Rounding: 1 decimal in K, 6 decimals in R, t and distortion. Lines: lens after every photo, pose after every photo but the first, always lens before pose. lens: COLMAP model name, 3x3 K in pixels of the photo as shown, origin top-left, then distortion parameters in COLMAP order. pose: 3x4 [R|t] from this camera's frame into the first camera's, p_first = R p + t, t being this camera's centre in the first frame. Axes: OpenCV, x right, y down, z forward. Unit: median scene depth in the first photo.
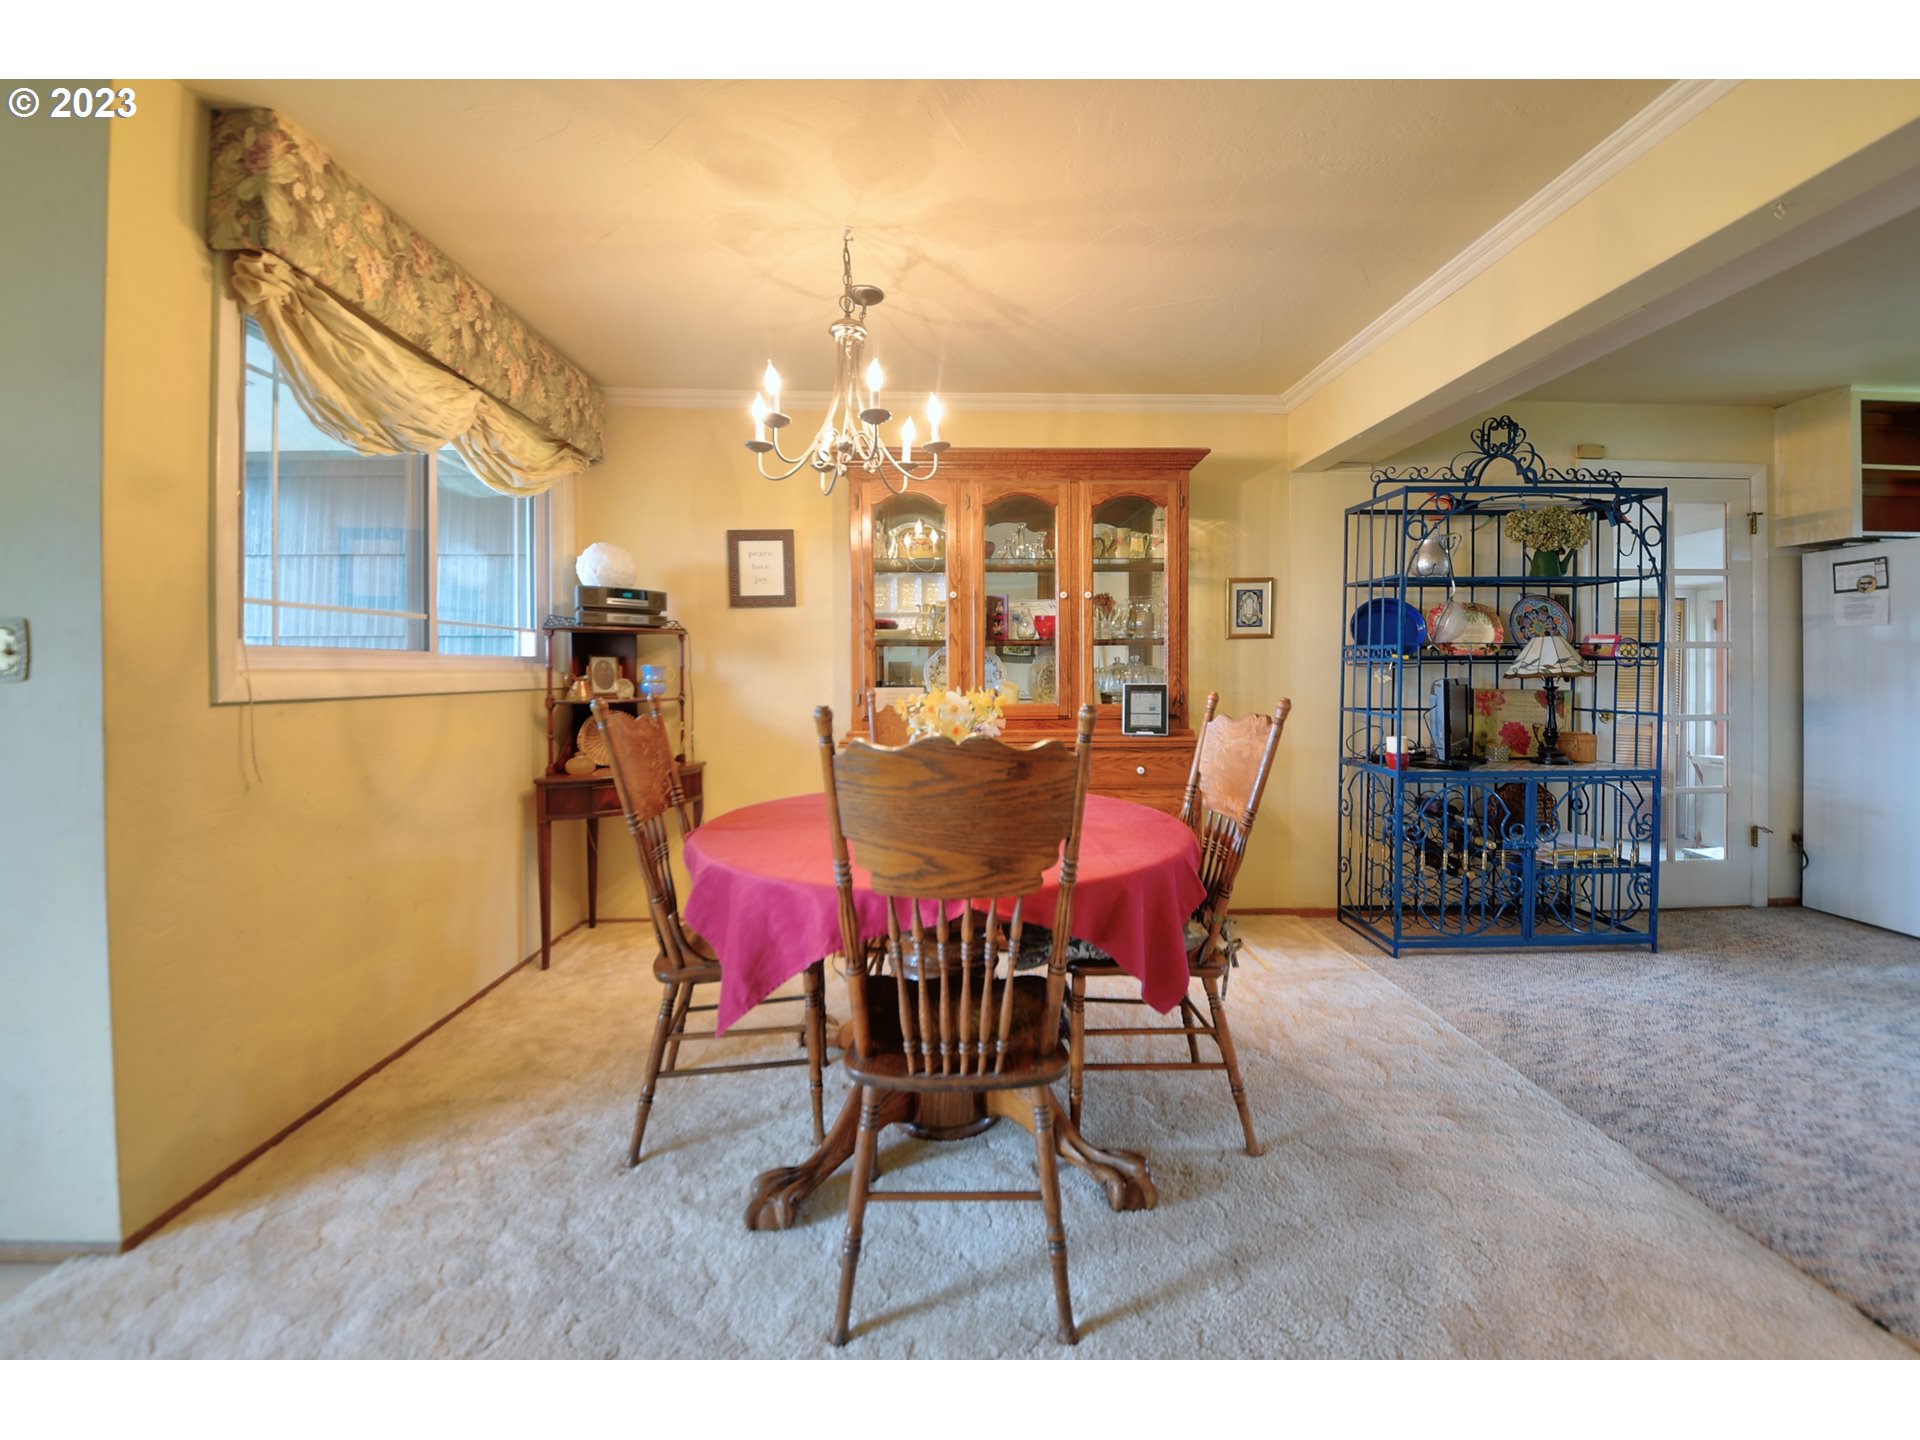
lens RADIAL K [[759.8, 0, 950.7], [0, 759.8, 667.6], [0, 0, 1]] dist [-0.000294, -0.010518]
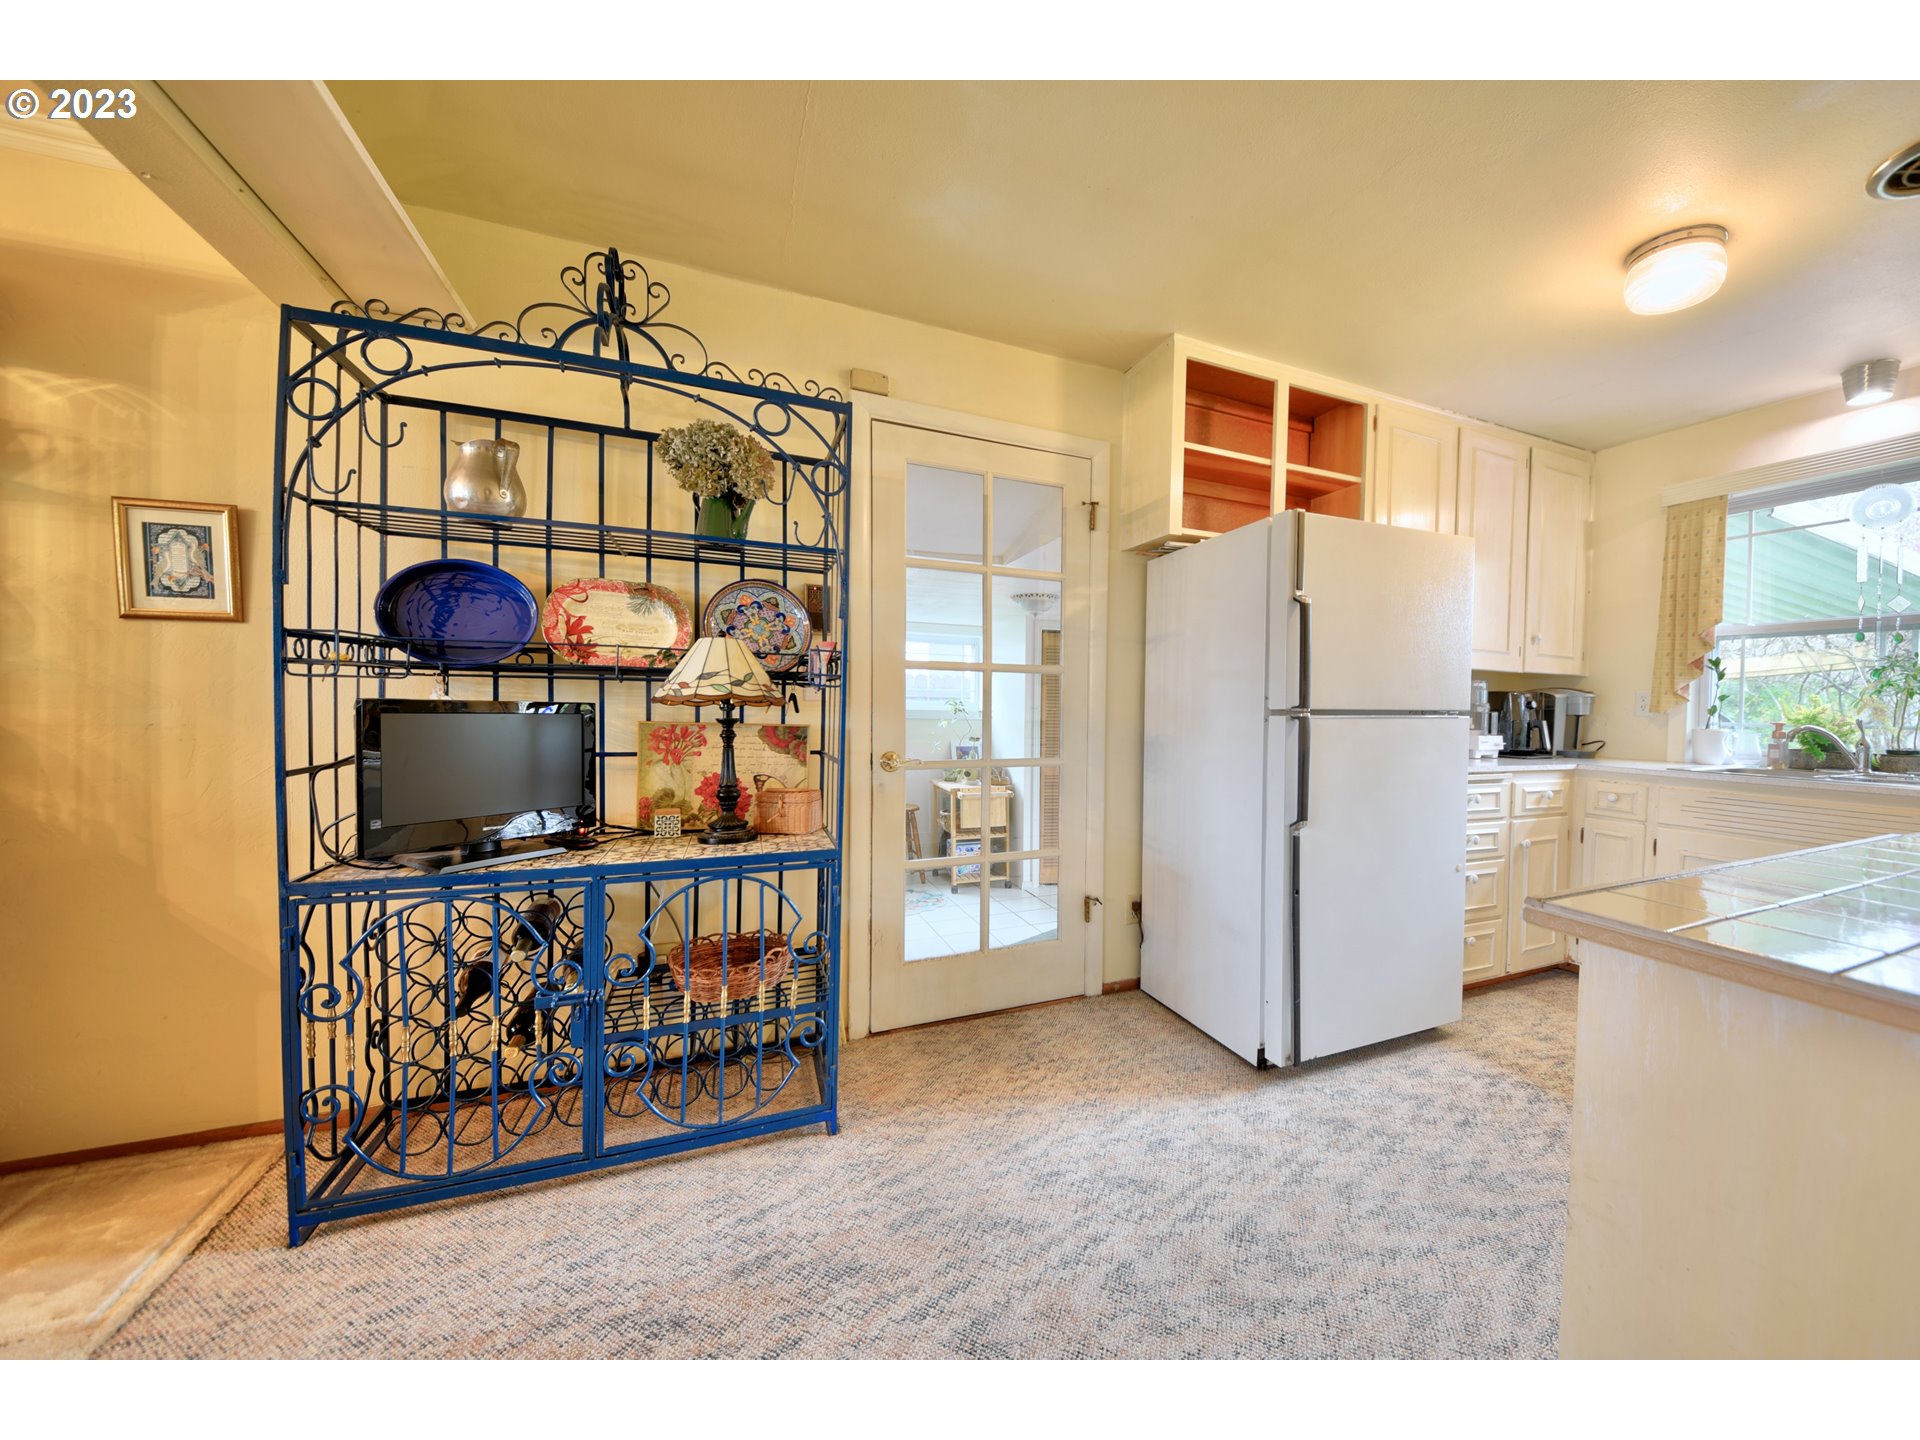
lens RADIAL K [[781.4, 0, 1004.9], [0, 781.4, 723.7], [0, 0, 1]] dist [0.000338, -0.011801]
pose [[0.915066, 0.009571, 0.403189, 0.729176], [-0.021731, 0.999436, 0.025594, 0.007218], [-0.402717, -0.032182, 0.914759, 0.306981]]
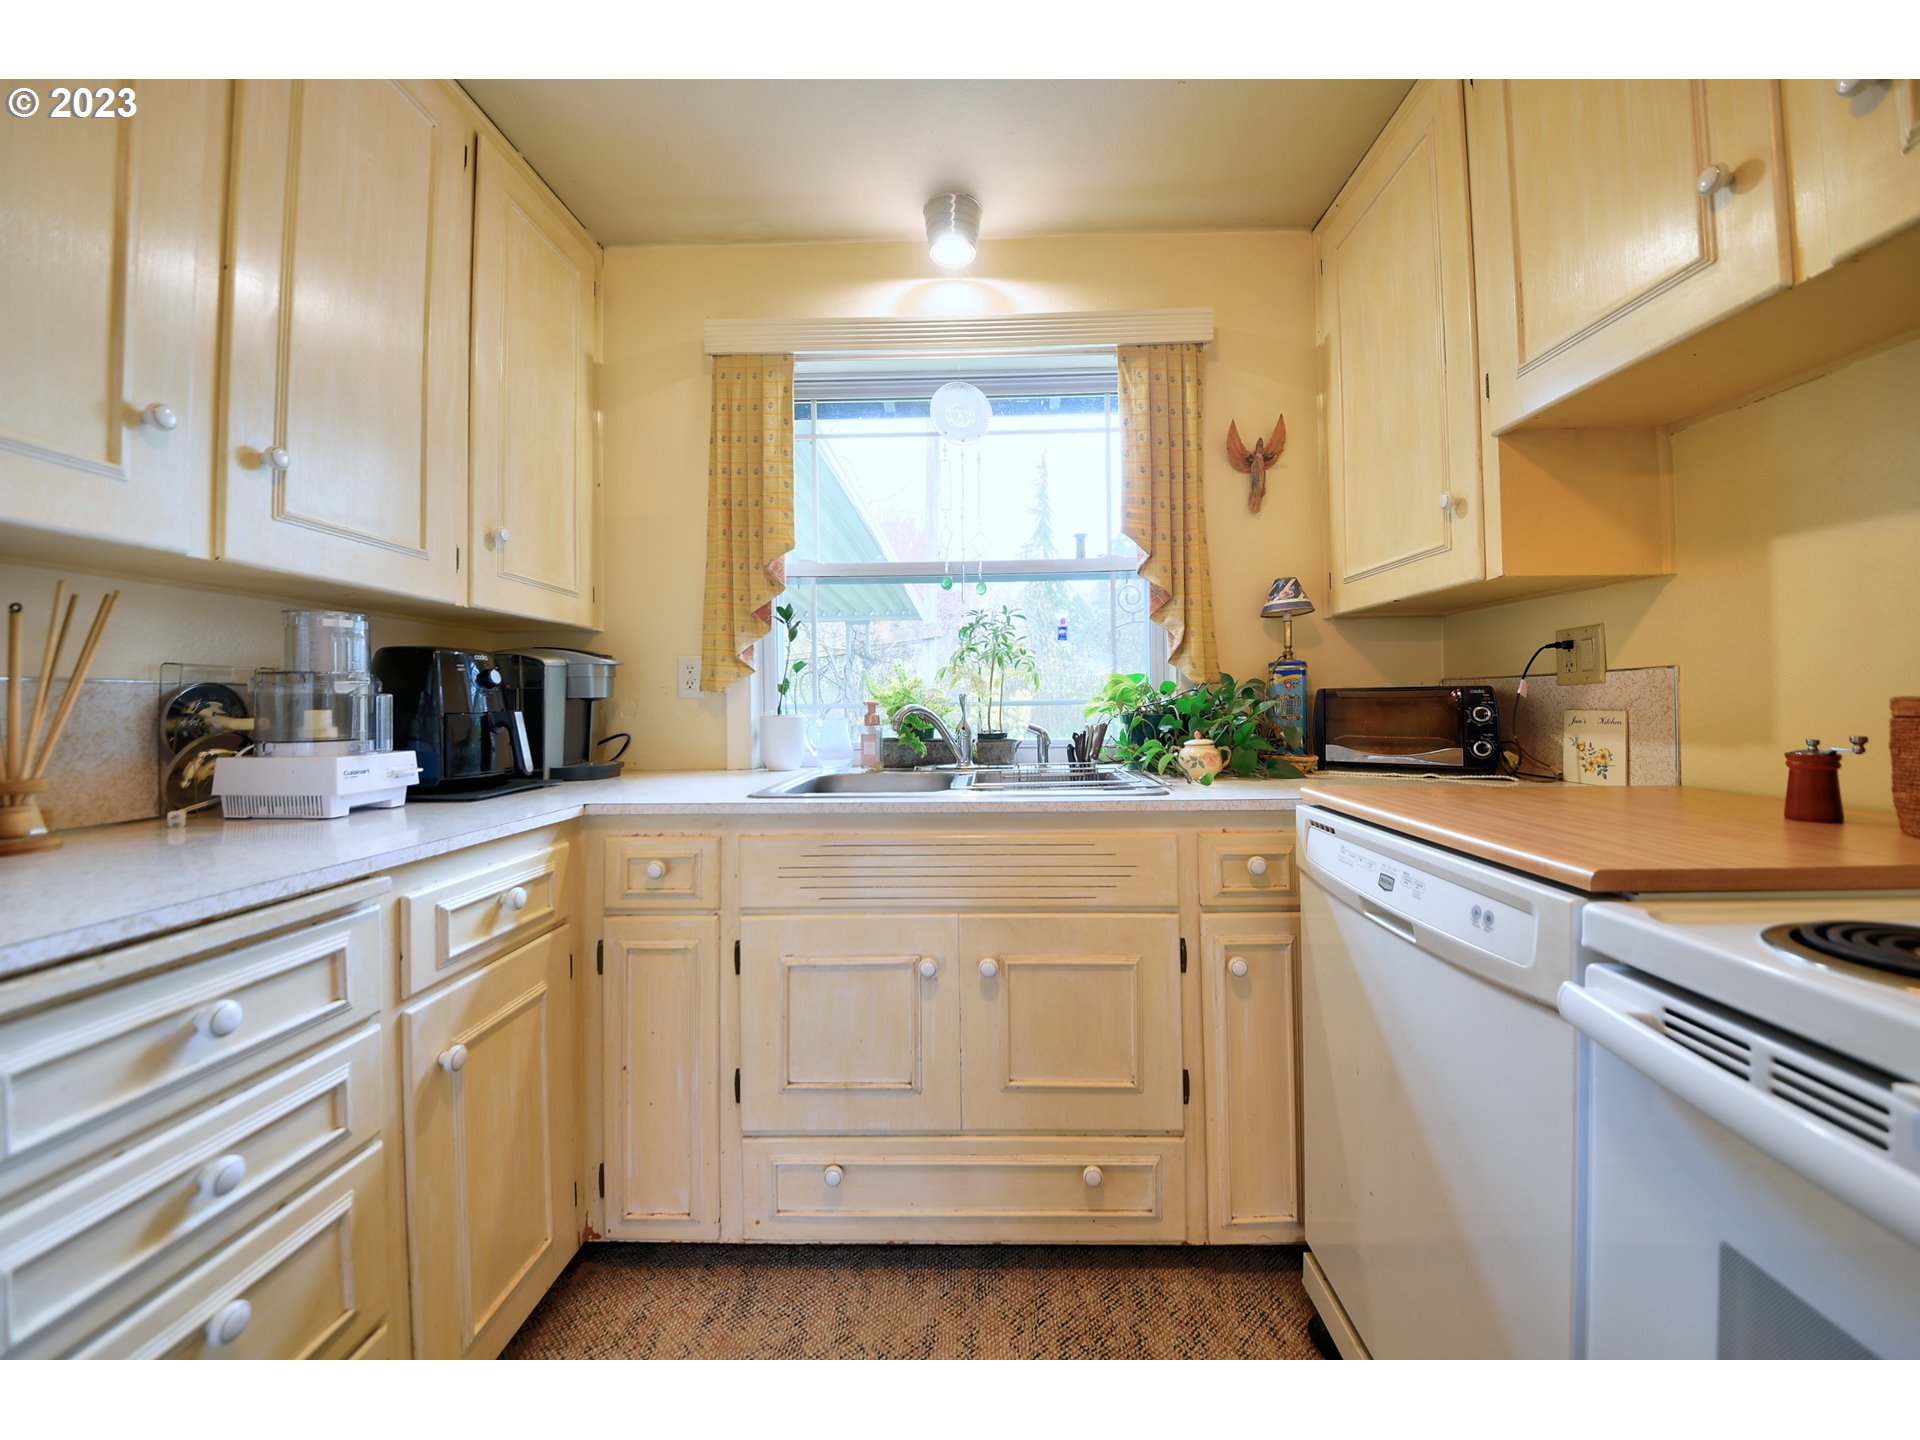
lens RADIAL K [[690.6, 0, 986.4], [0, 690.6, 695.8], [0, 0, 1]] dist [0.010016, -0.000157]
pose [[0.022570, 0.008081, 0.999713, 1.223033], [0.006426, 0.999946, -0.008228, 0.009186], [-0.999725, 0.006610, 0.022517, 0.579285]]
